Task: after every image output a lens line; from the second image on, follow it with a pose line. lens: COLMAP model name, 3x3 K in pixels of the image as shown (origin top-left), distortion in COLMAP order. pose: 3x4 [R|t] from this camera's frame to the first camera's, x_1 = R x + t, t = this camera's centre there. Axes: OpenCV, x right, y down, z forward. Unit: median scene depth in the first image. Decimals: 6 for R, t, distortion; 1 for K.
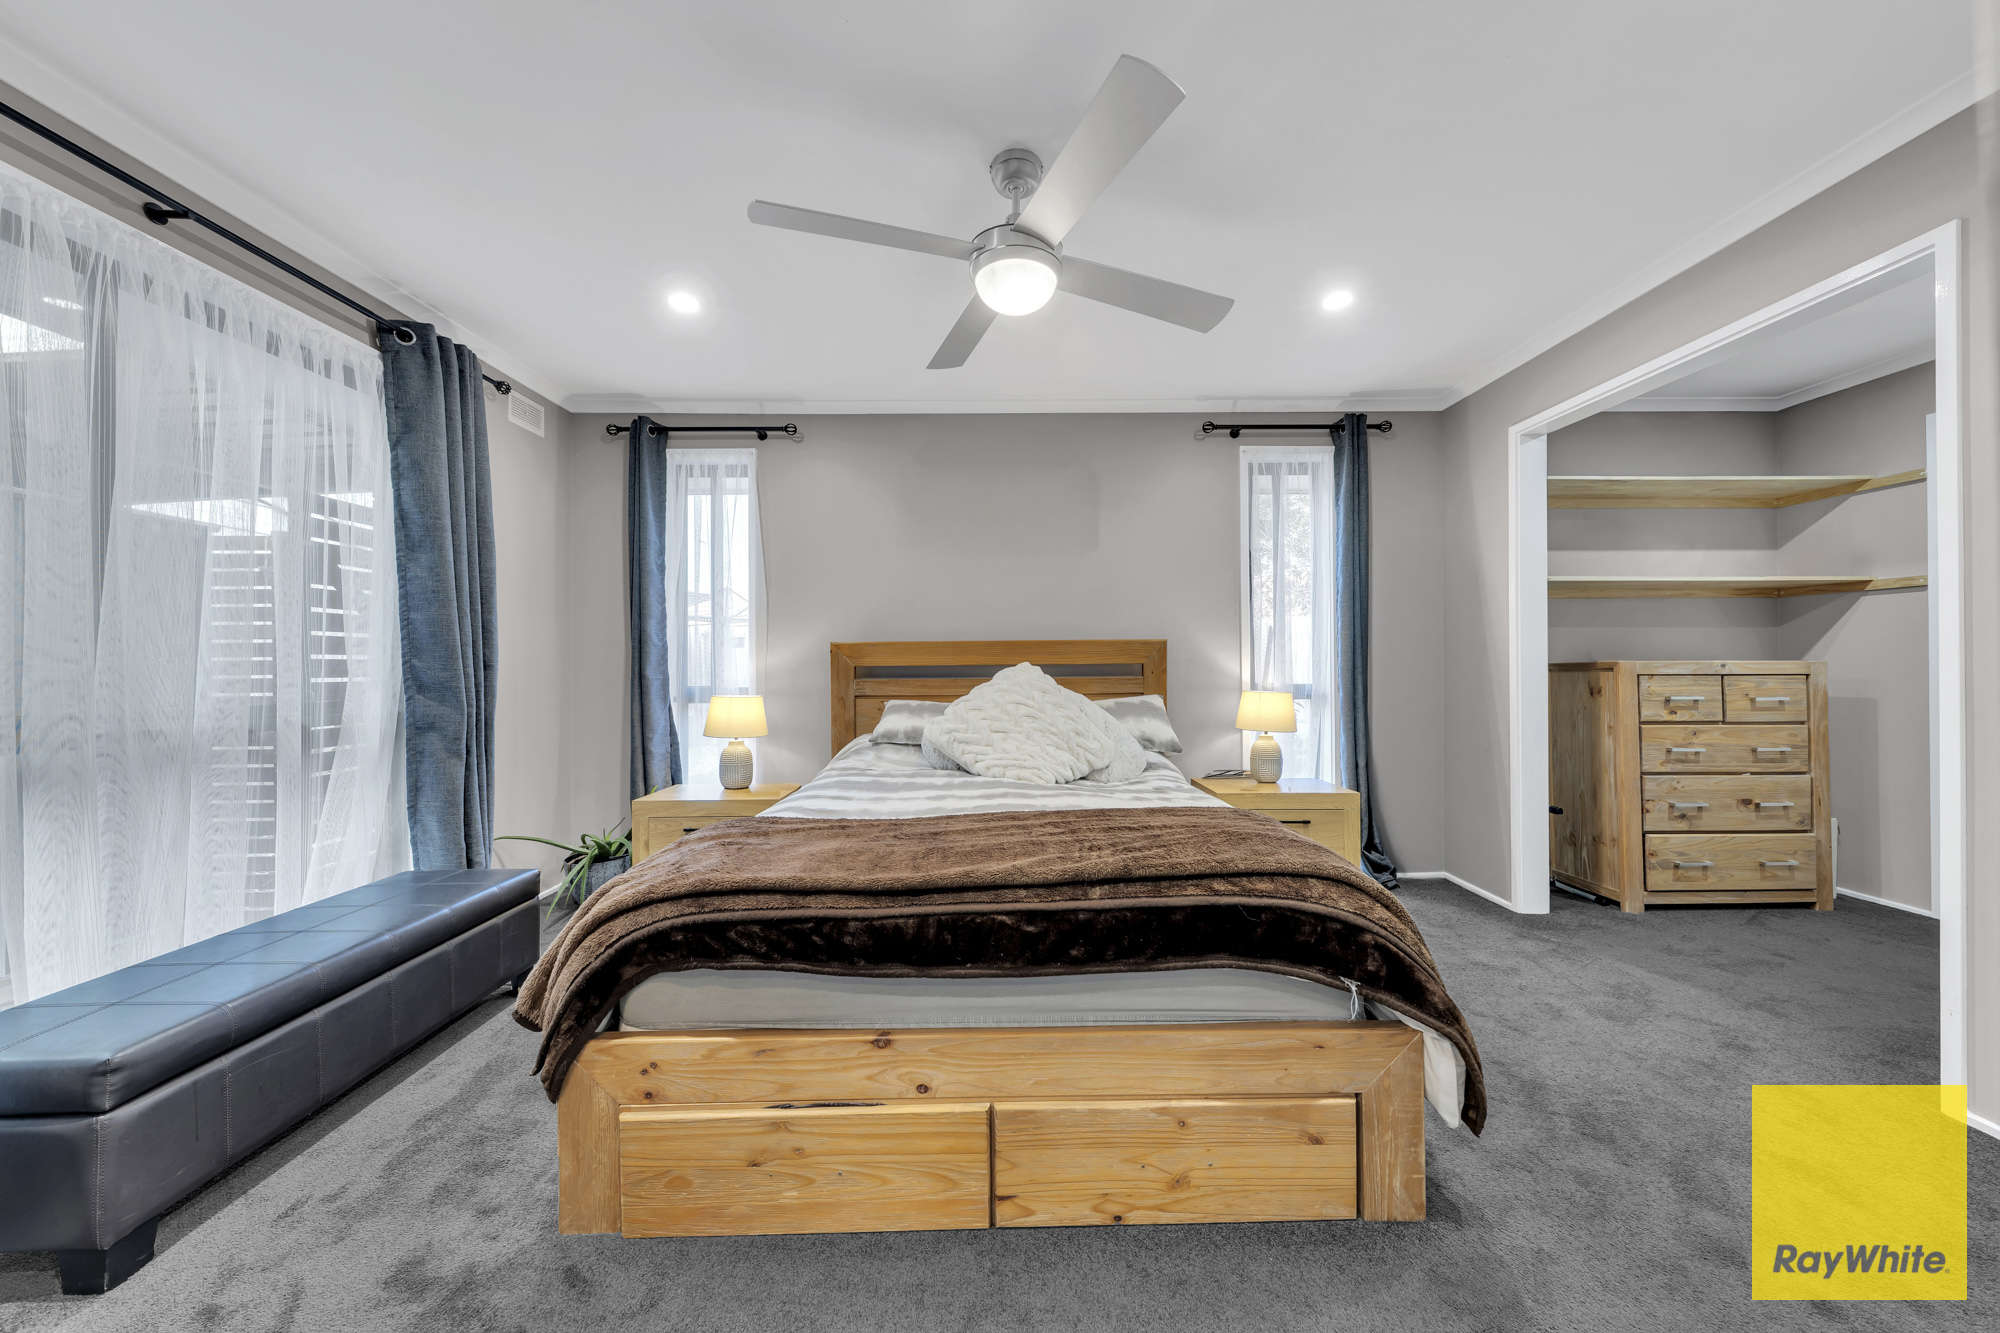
lens RADIAL K [[710.3, 0, 1006.2], [0, 710.3, 665.9], [0, 0, 1]] dist [0.002229, -0.000002]
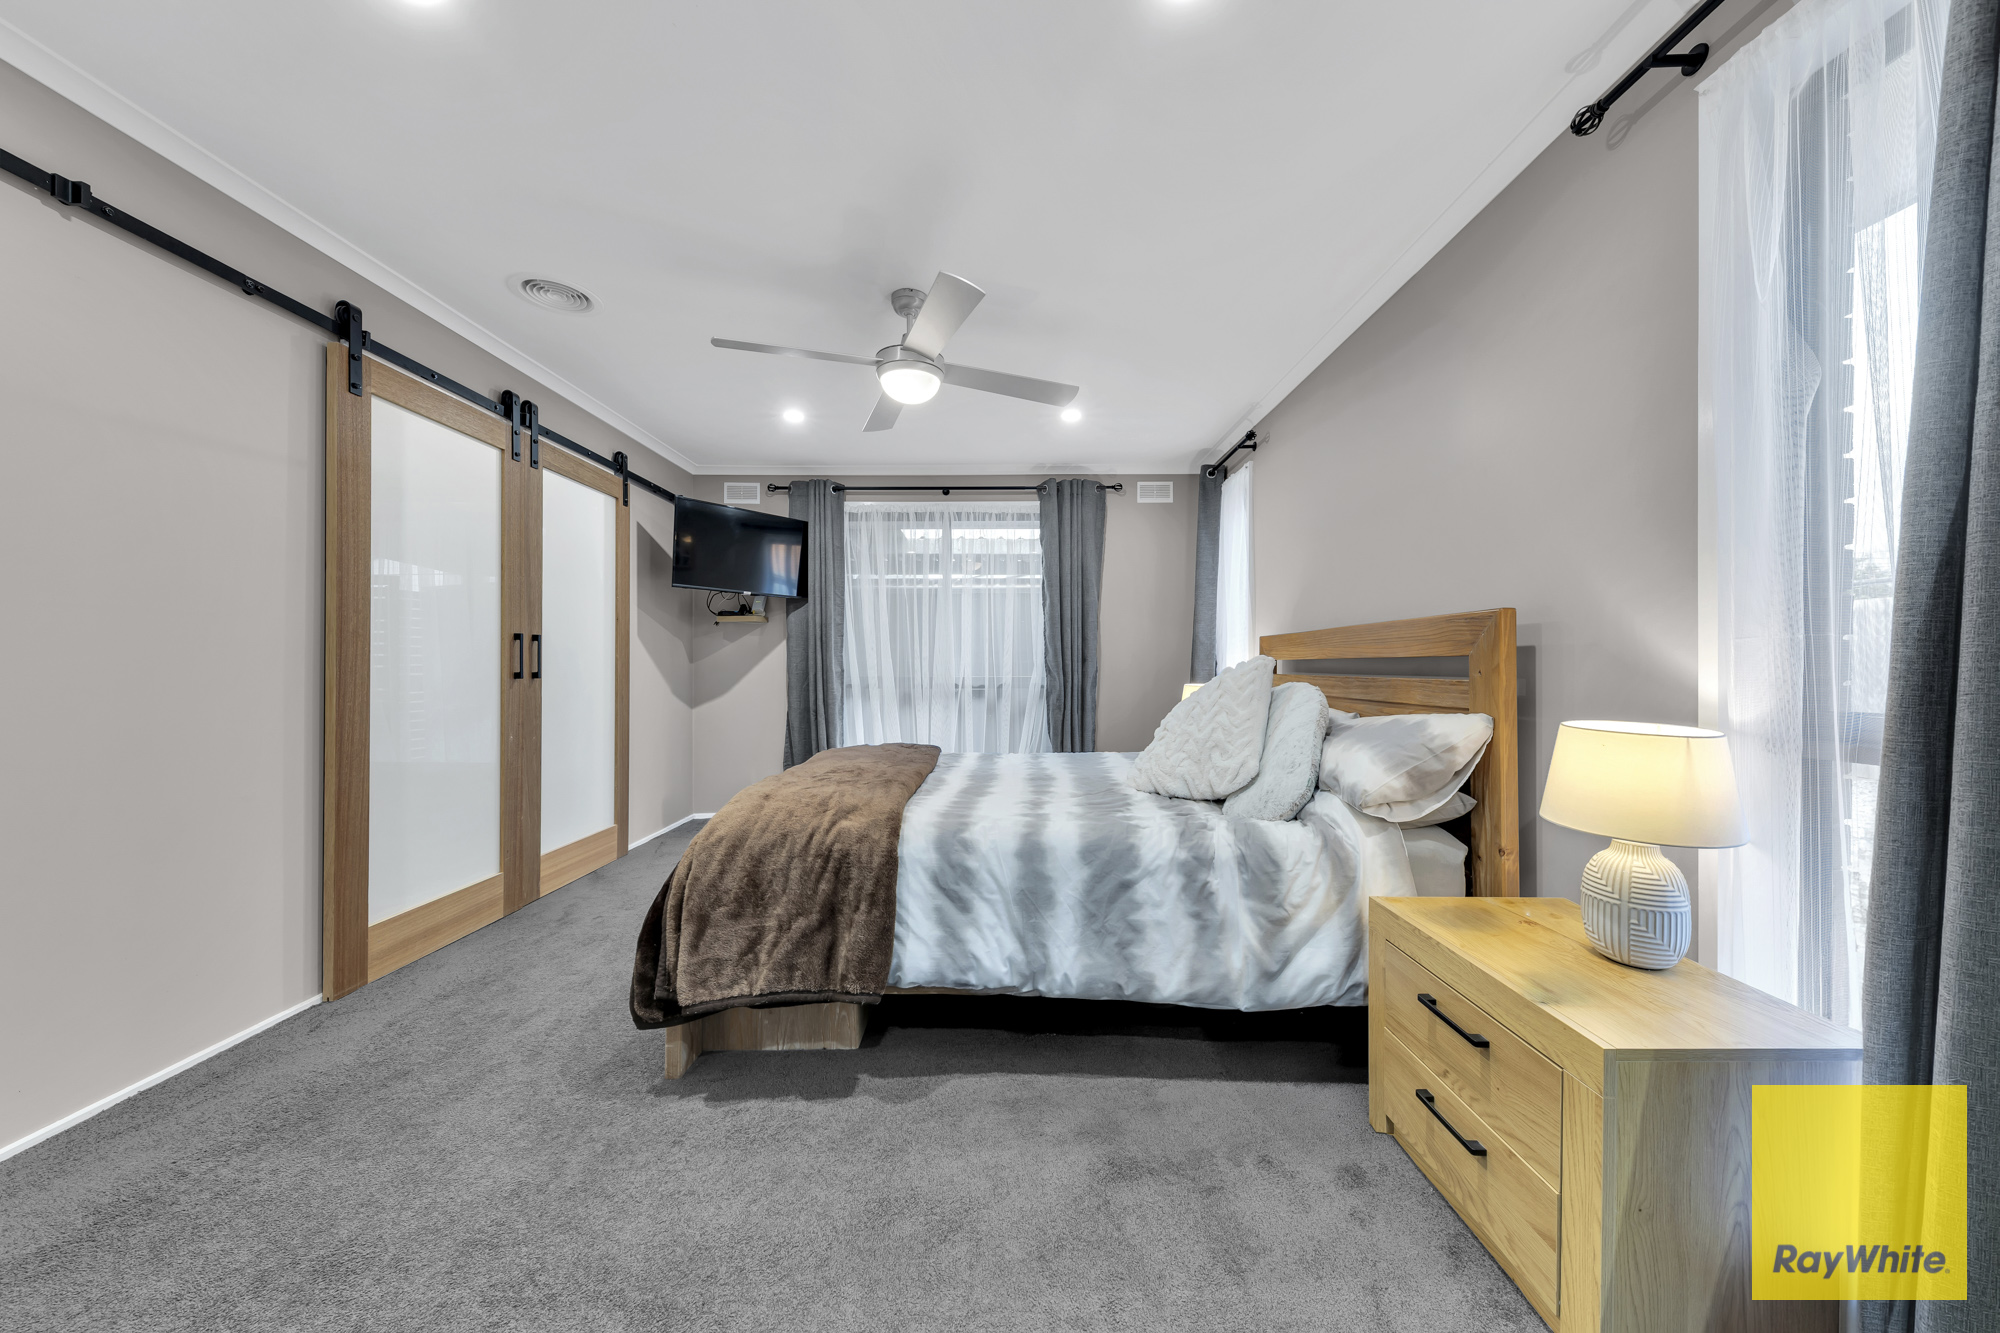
lens RADIAL K [[679.7, 0, 1001.0], [0, 679.7, 662.4], [0, 0, 1]] dist [-0.000041, -0.000006]
pose [[-0.010504, 0.005003, -0.999932, 0.928405], [0.001837, 0.999986, 0.004984, -0.000868], [0.999943, -0.001785, -0.010513, 0.826179]]
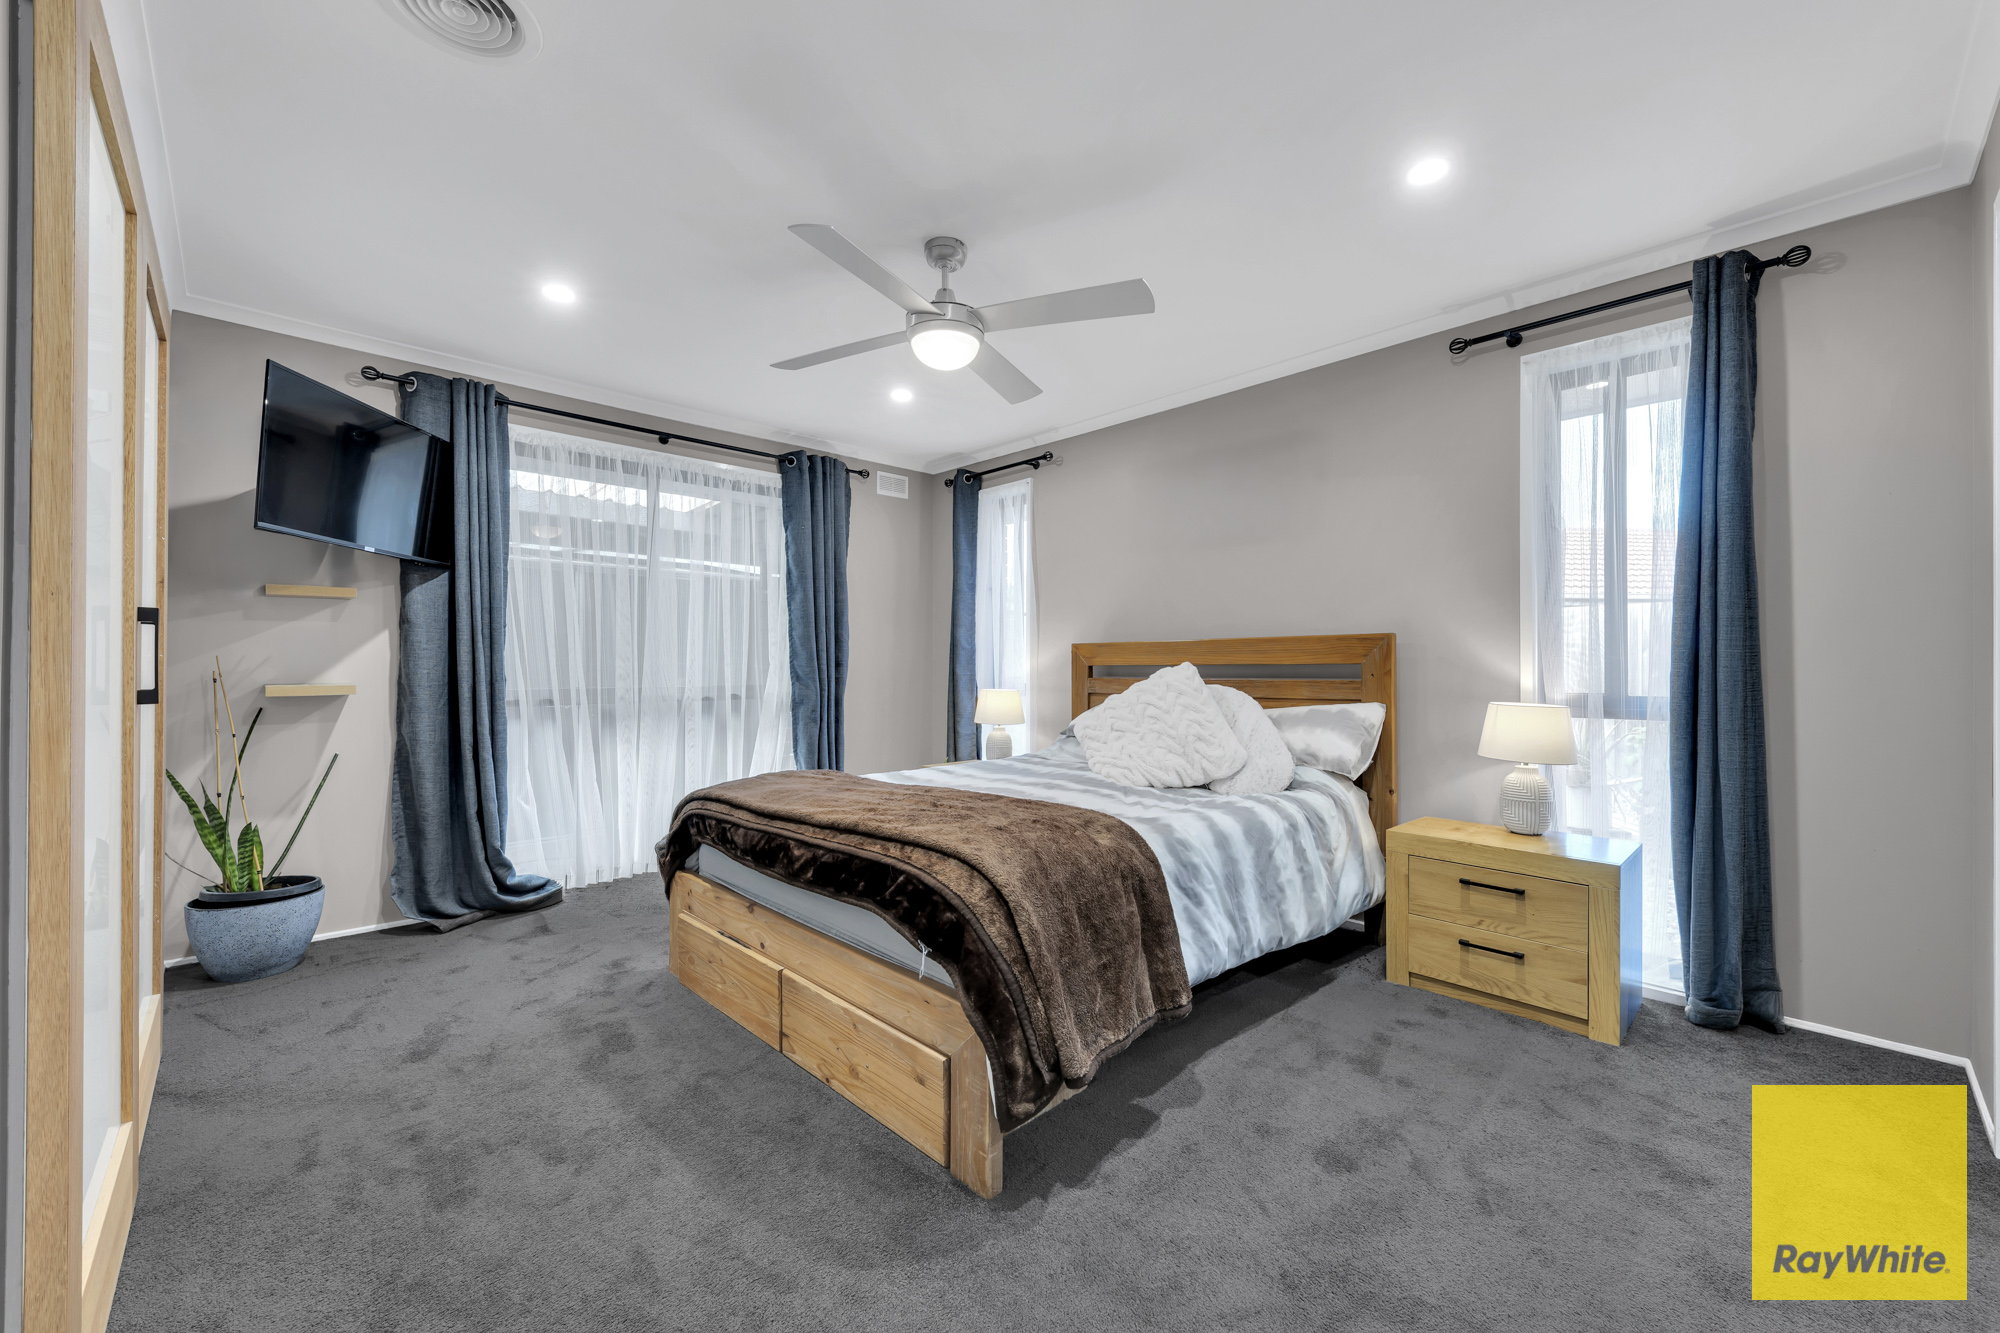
lens RADIAL K [[782.0, 0, 1000.0], [0, 782.0, 666.5], [0, 0, 1]] dist [0.000209, -0.000194]
pose [[0.684338, 0.004606, -0.729151, 0.719420], [-0.002969, 0.999989, 0.003529, -0.002277], [0.729159, -0.000250, 0.684344, 0.116274]]
